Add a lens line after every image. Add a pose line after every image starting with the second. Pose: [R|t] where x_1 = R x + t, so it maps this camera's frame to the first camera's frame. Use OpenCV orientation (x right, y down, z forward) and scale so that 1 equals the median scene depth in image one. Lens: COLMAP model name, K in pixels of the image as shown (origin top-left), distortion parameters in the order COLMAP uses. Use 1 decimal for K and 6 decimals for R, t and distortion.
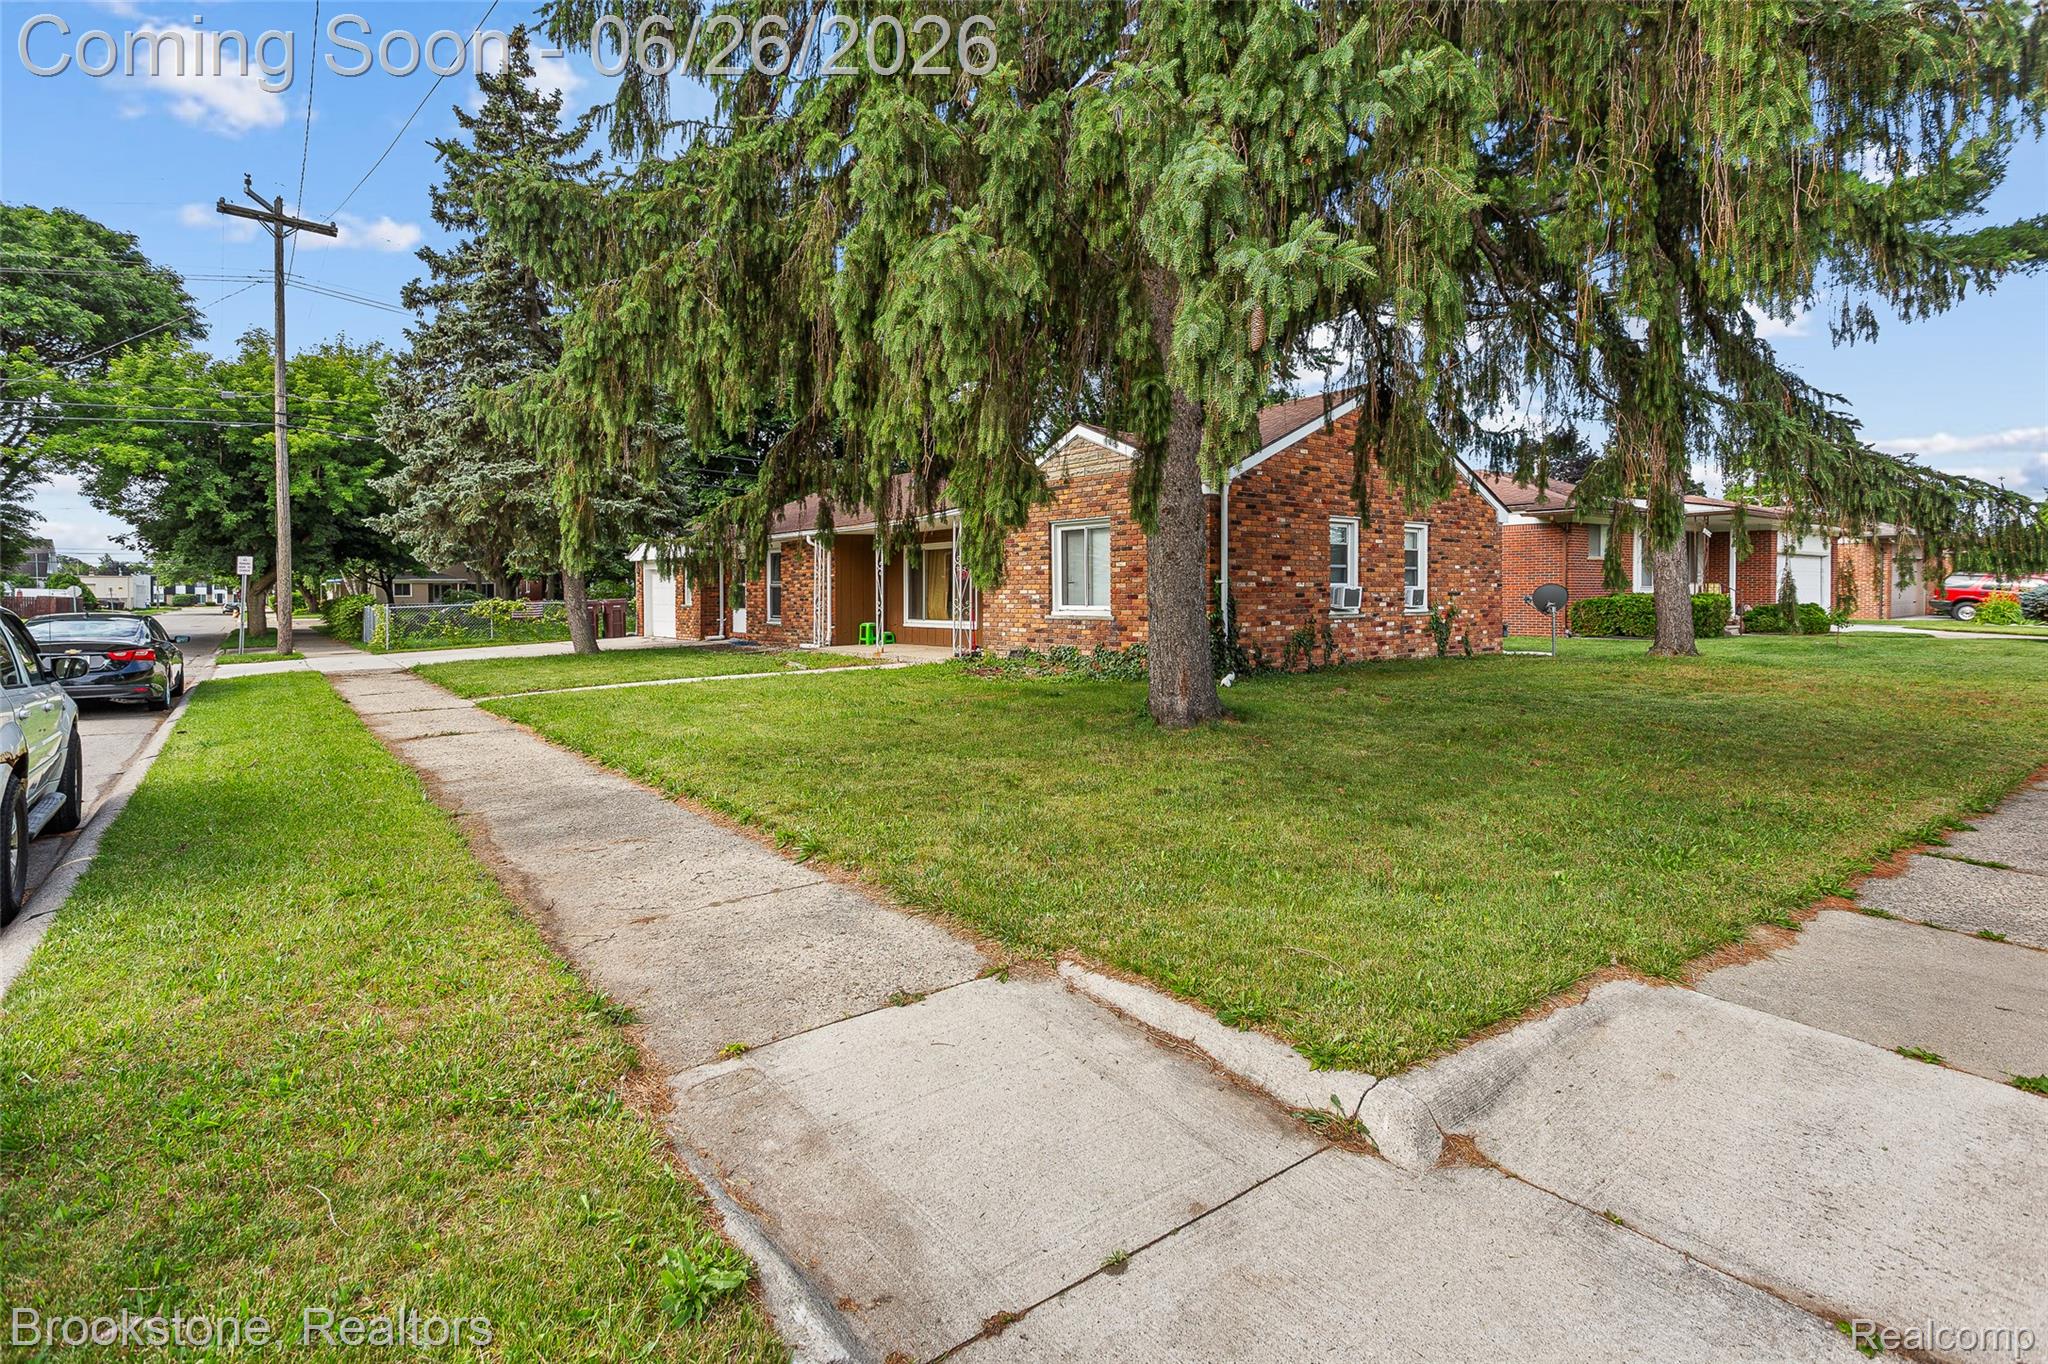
lens RADIAL K [[969.2, 0, 1024.0], [0, 969.2, 682.0], [0, 0, 1]] dist [-0.000057, 0.000114]
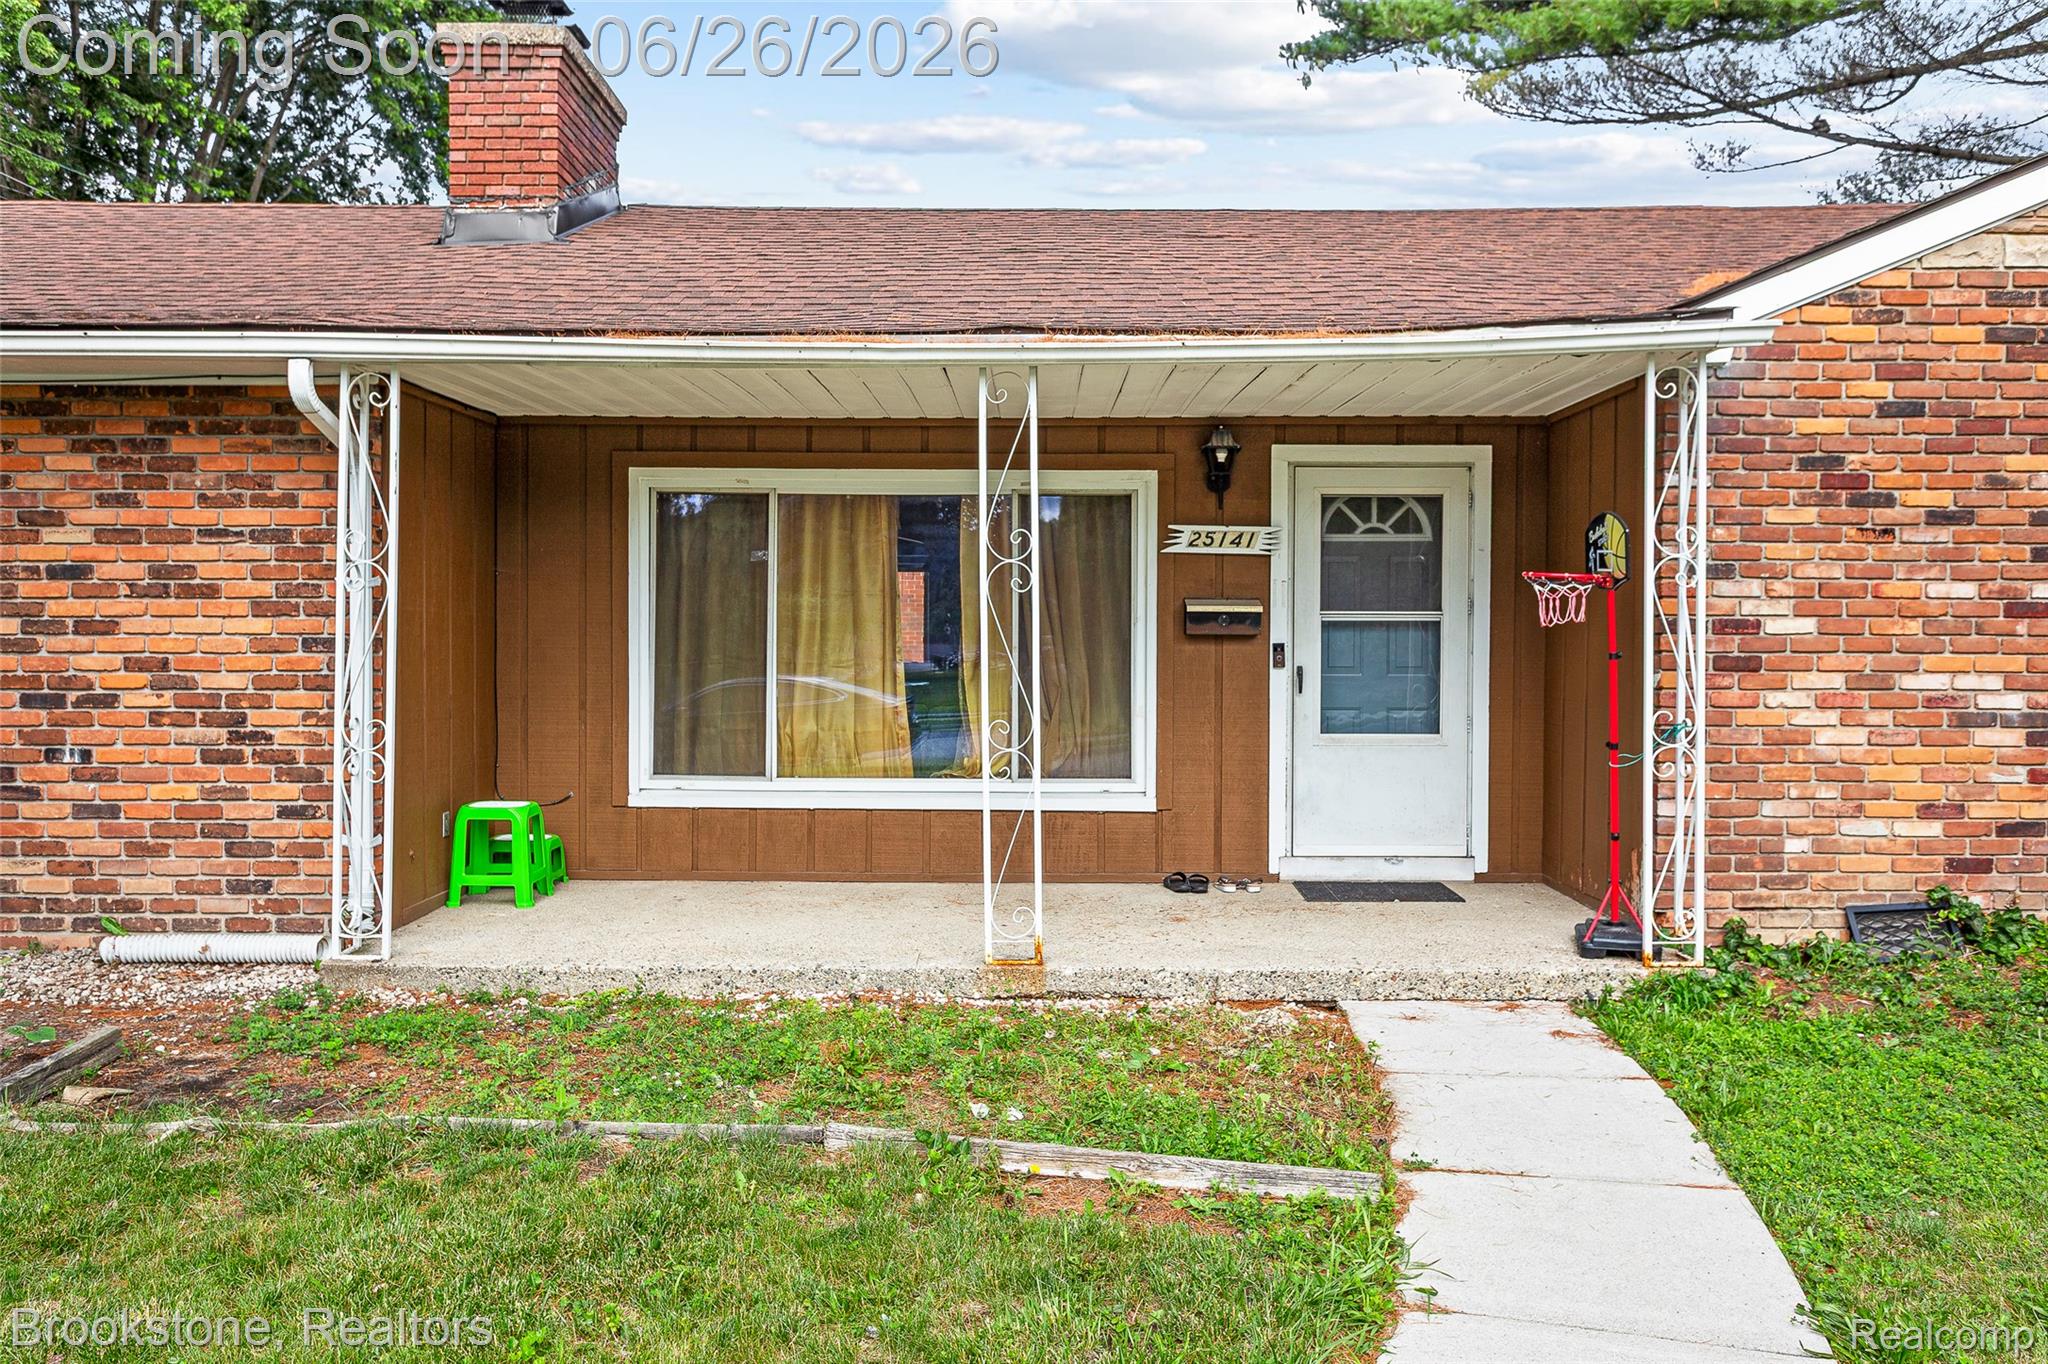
lens RADIAL K [[1436.5, 0, 1024.0], [0, 1436.5, 682.0], [0, 0, 1]] dist [-0.005236, 0.001247]
pose [[0.639868, -0.007732, 0.768446, -0.359205], [0.059728, 0.997425, -0.039699, -0.073522], [-0.766160, 0.071300, 0.638682, 0.752752]]
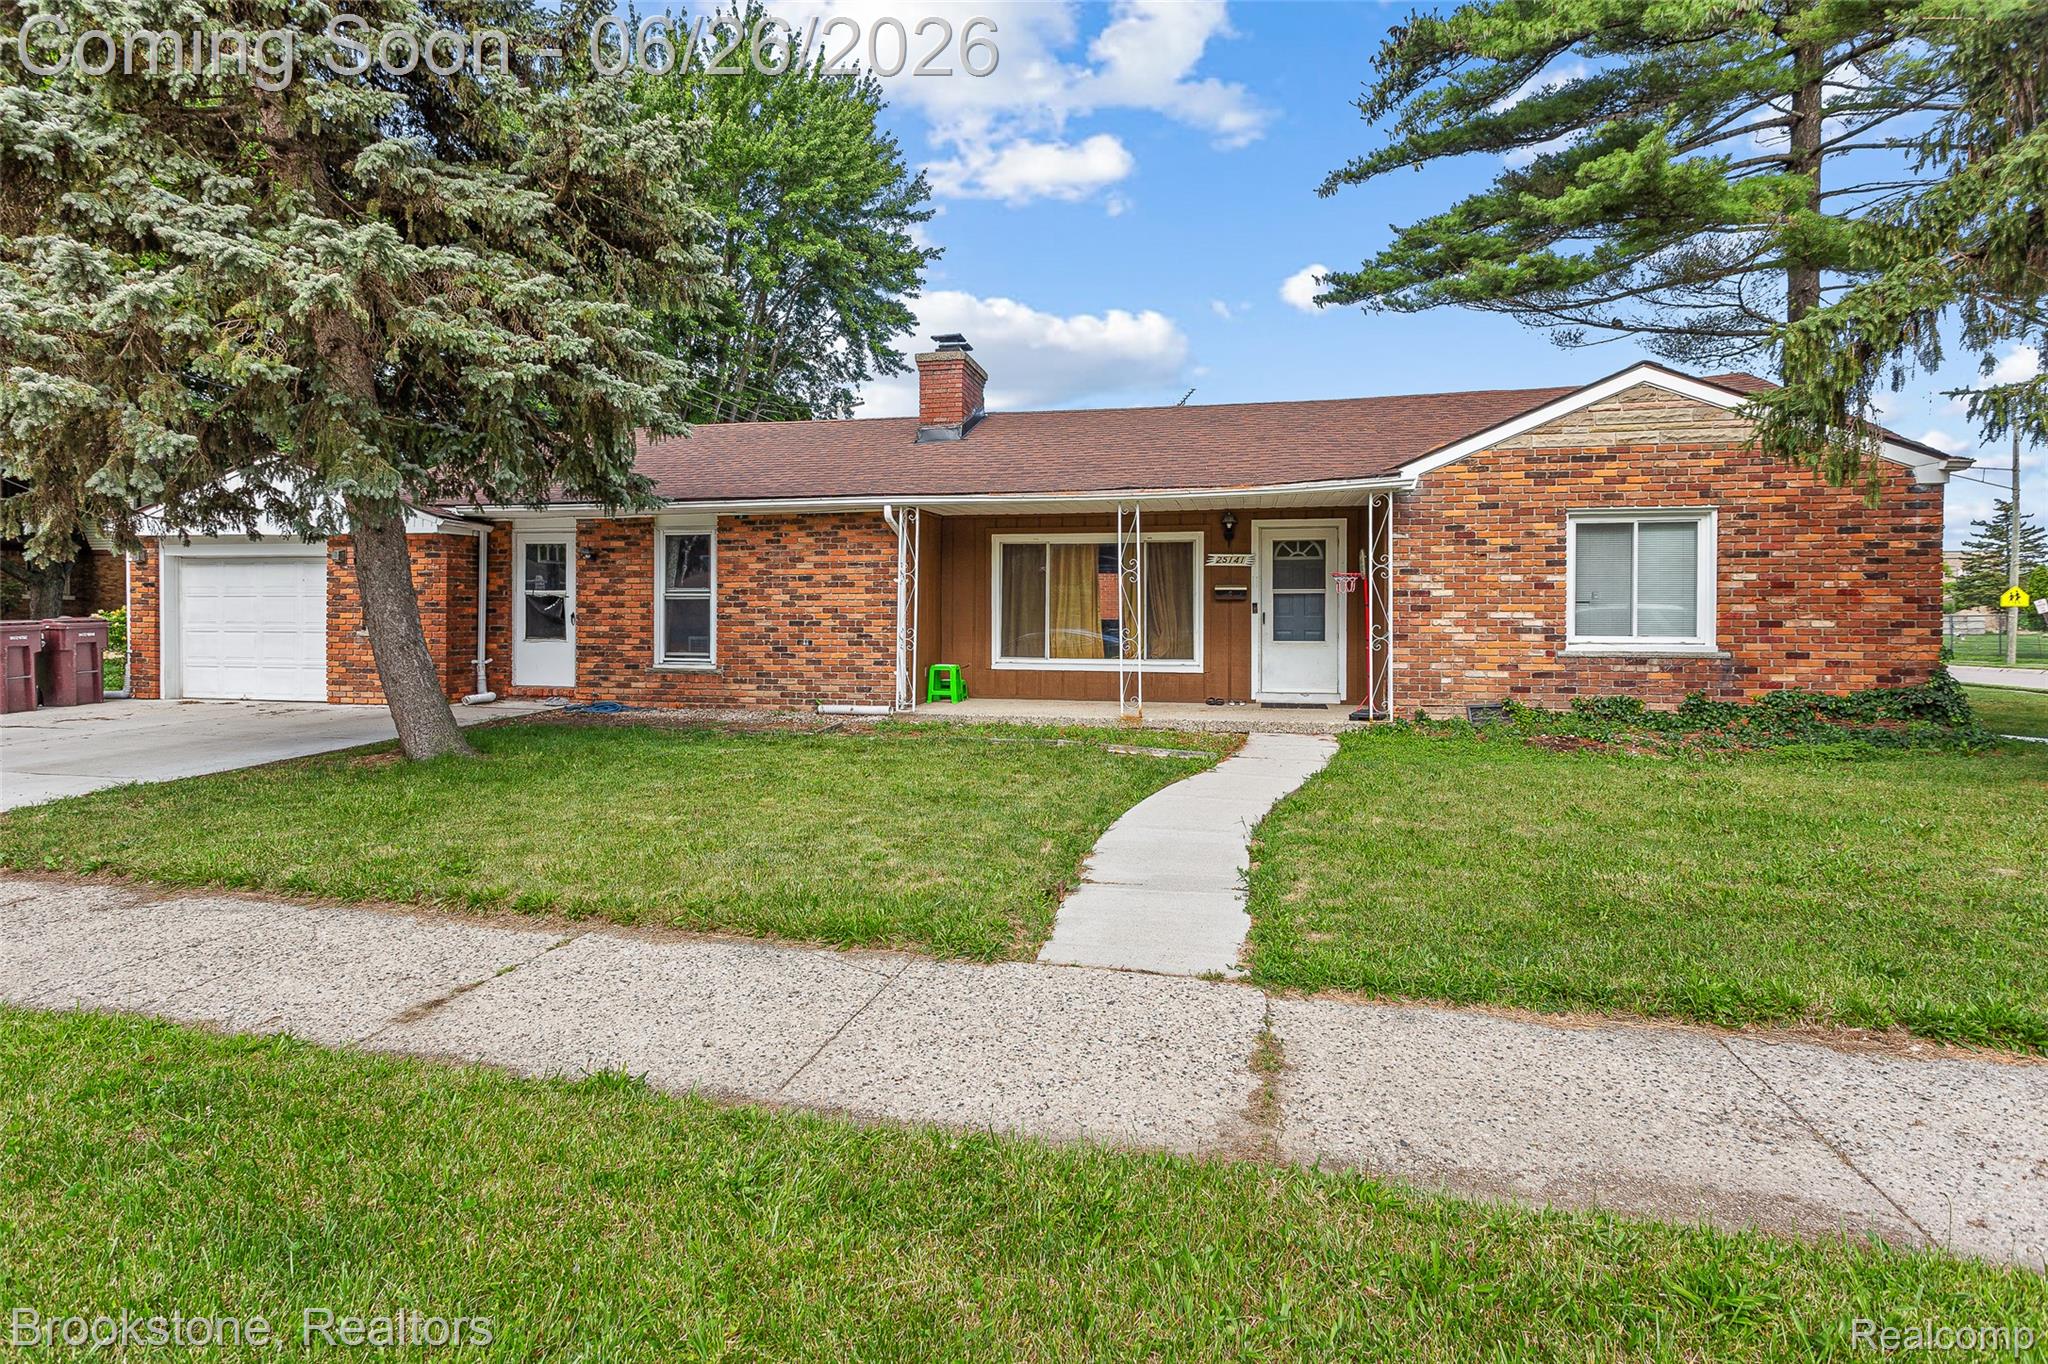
lens RADIAL K [[969.2, 0, 1024.0], [0, 969.2, 682.0], [0, 0, 1]] dist [-0.000057, 0.000114]
pose [[0.786631, -0.026961, 0.616834, -0.518491], [0.045570, 0.998857, -0.014456, -0.042841], [-0.615739, 0.039481, 0.786960, 0.553355]]
